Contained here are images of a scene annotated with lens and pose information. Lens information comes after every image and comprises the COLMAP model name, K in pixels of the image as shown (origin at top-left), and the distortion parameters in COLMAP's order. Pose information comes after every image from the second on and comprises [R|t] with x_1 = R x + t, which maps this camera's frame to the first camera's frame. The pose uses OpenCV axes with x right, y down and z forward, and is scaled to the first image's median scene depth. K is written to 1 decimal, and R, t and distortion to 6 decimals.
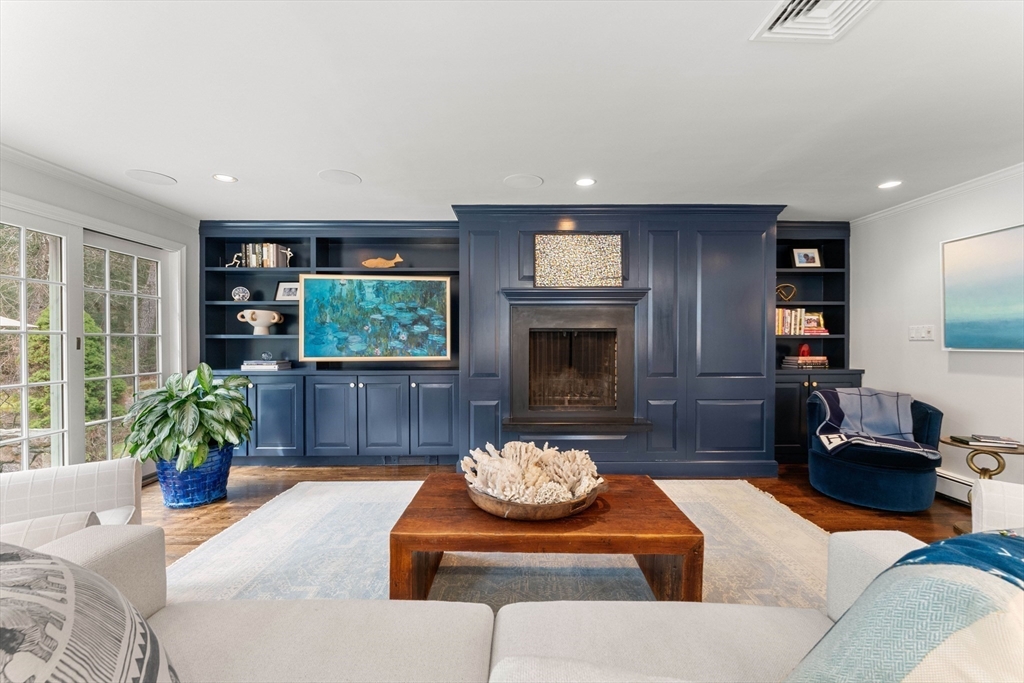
lens RADIAL K [[418.5, 0, 508.9], [0, 418.5, 342.7], [0, 0, 1]] dist [-0.000650, 0.000003]
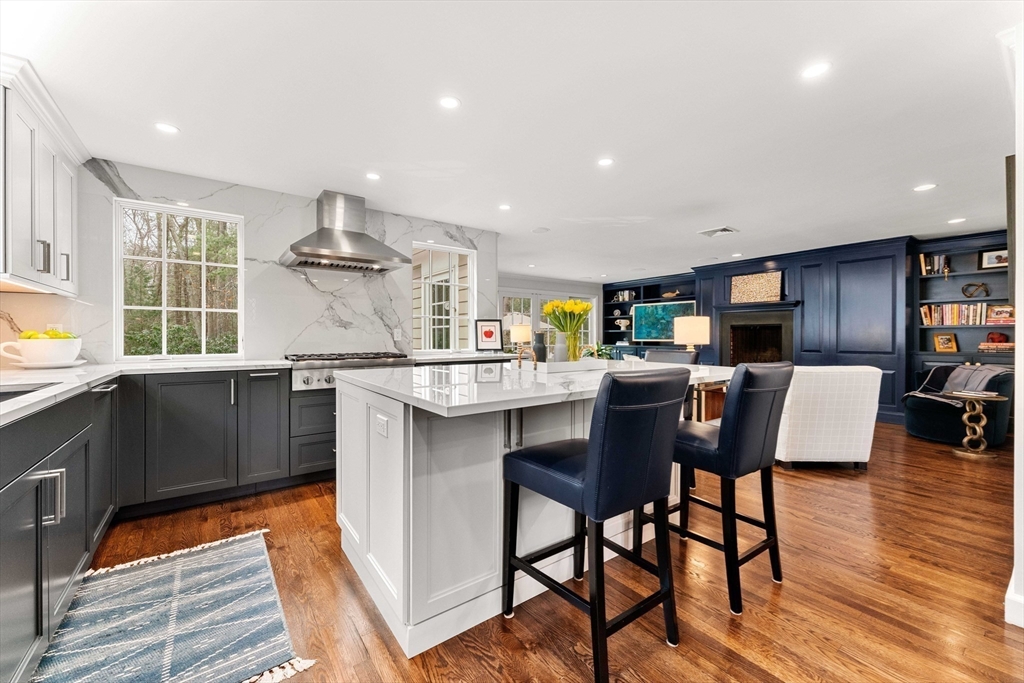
lens RADIAL K [[418.5, 0, 511.6], [0, 418.5, 337.2], [0, 0, 1]] dist [-0.000650, 0.000003]
pose [[0.579702, 0.001574, -0.814827, 0.945065], [-0.001691, 0.999998, 0.000729, 0.019980], [0.814827, 0.000956, 0.579704, -0.855820]]
